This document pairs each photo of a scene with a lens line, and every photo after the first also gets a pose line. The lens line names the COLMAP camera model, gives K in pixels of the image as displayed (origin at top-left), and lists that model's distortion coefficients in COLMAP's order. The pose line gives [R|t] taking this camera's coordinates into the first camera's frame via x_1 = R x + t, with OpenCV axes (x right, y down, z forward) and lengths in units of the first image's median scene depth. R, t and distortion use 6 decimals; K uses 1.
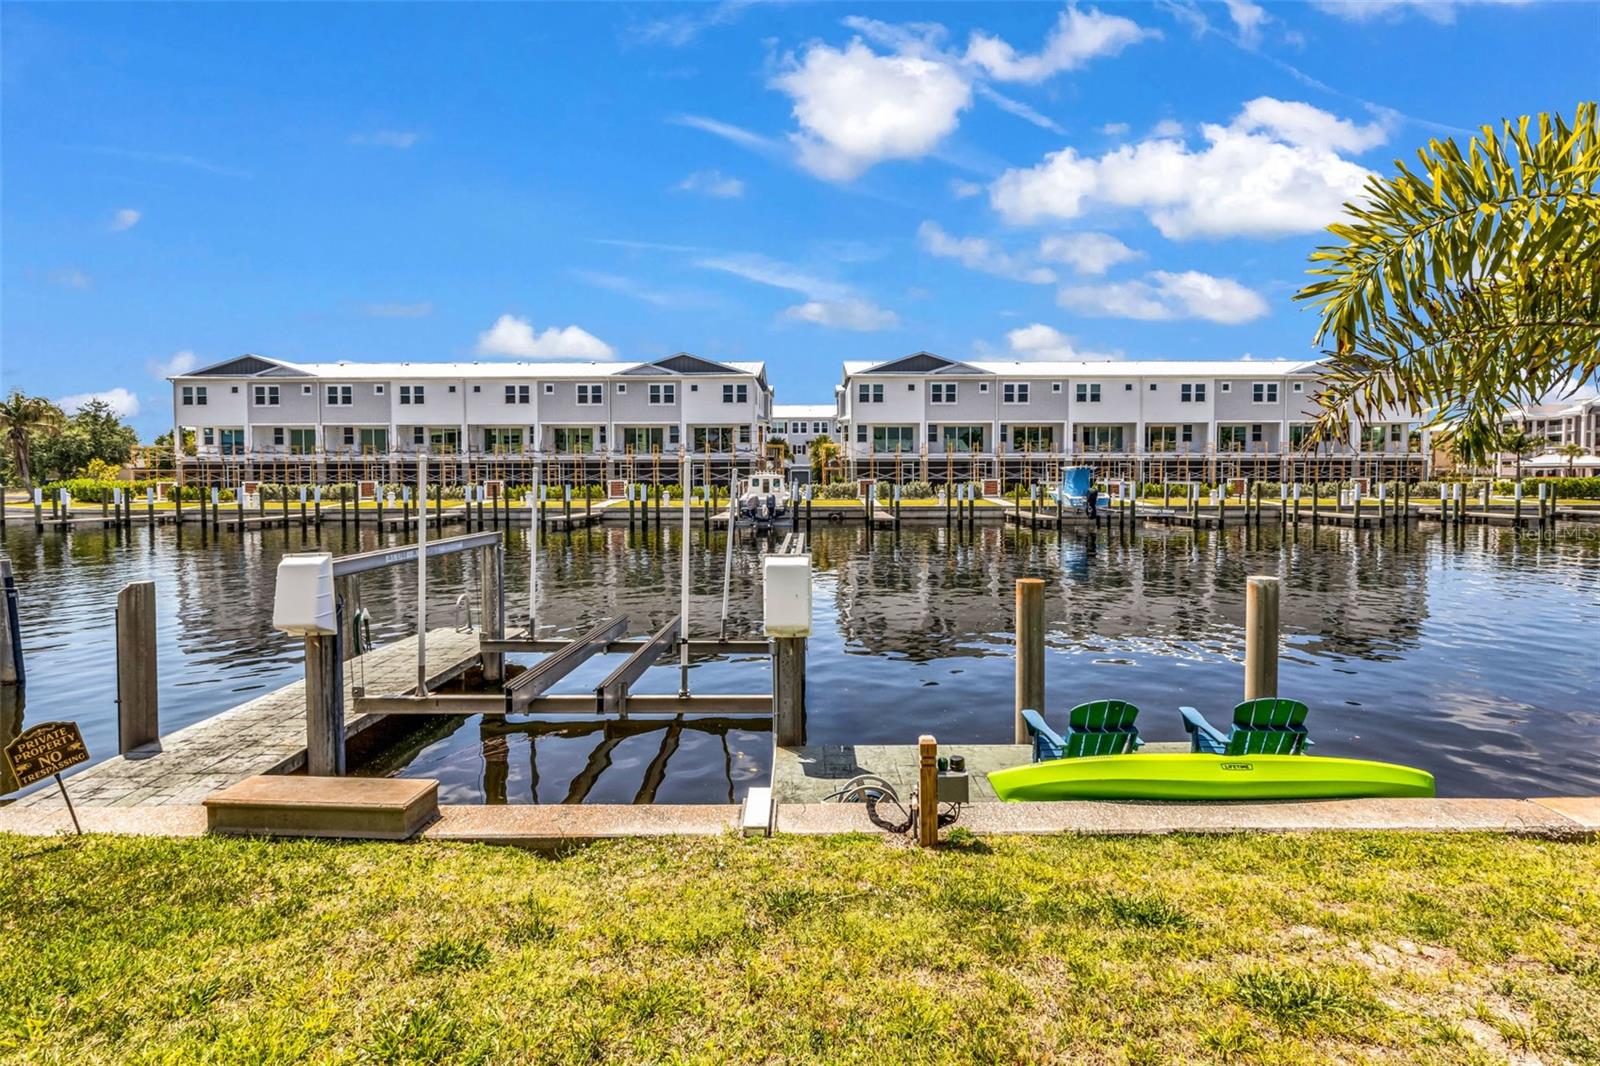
lens RADIAL K [[747.7, 0, 800.9], [0, 747.7, 496.1], [0, 0, 1]] dist [0.002056, 0.000003]
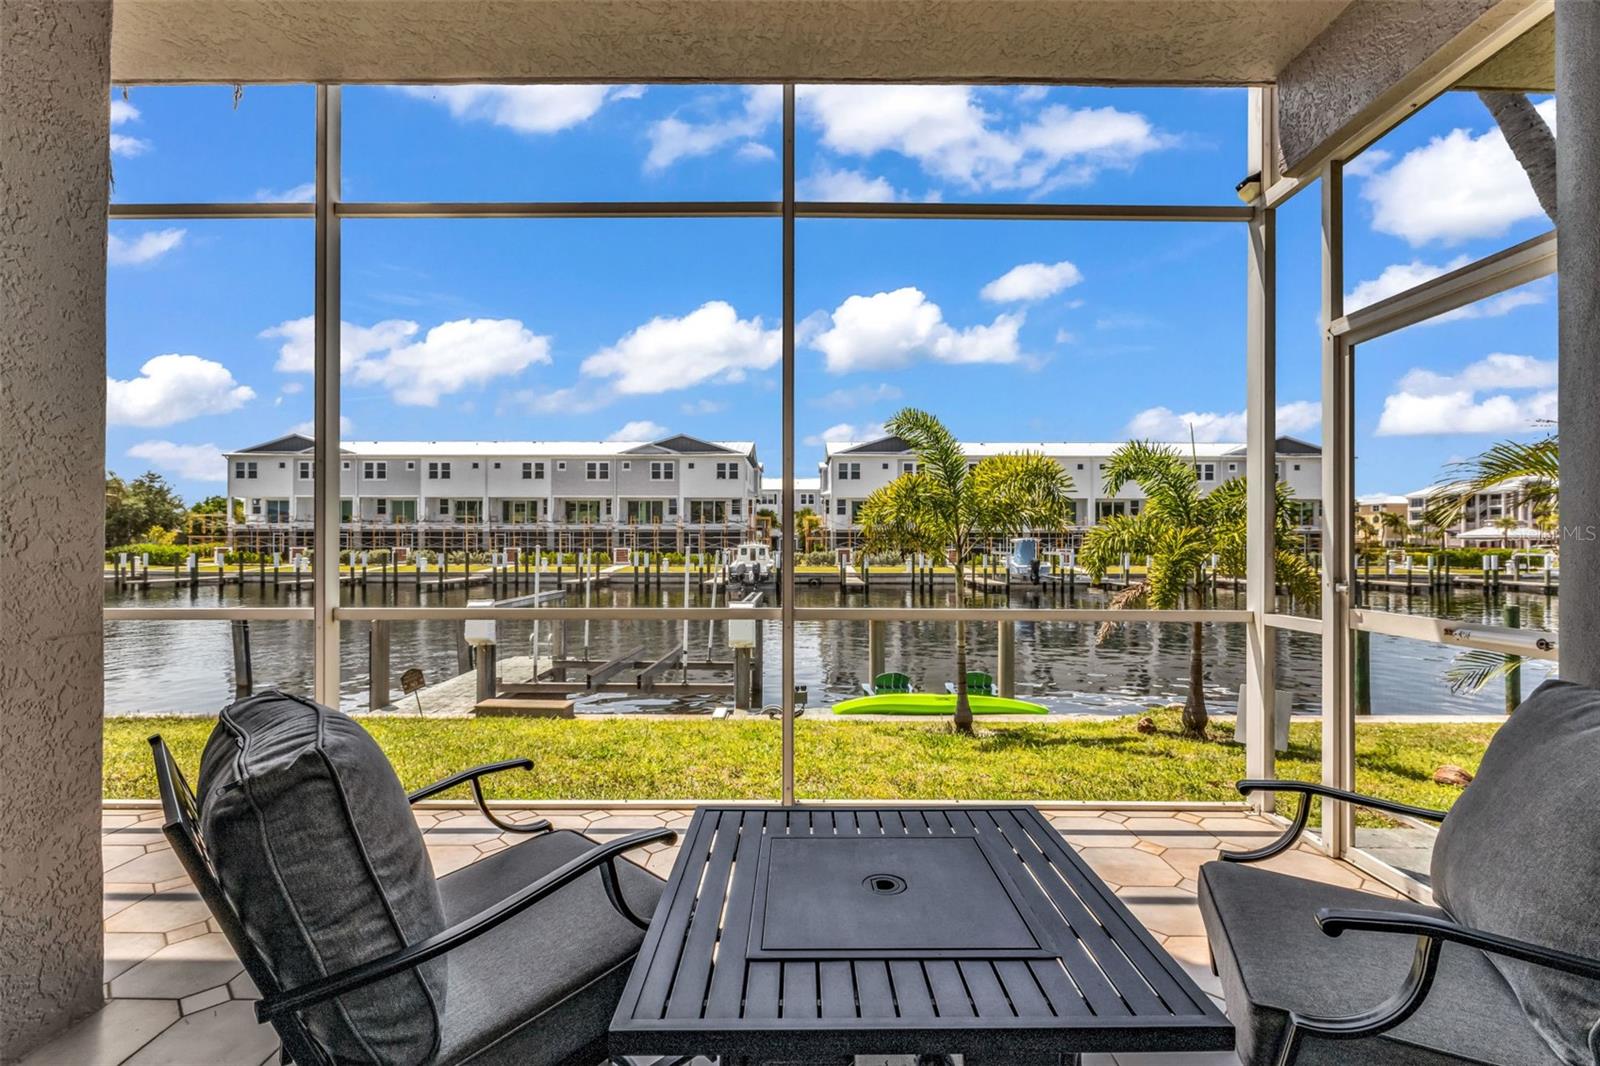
lens RADIAL K [[734.4, 0, 798.3], [0, 734.4, 539.8], [0, 0, 1]] dist [-0.001788, -0.000598]
pose [[0.999971, 0.005951, 0.004700, 0.013672], [-0.005813, 0.999567, -0.028845, -0.003045], [-0.004870, 0.028817, 0.999573, -0.100786]]
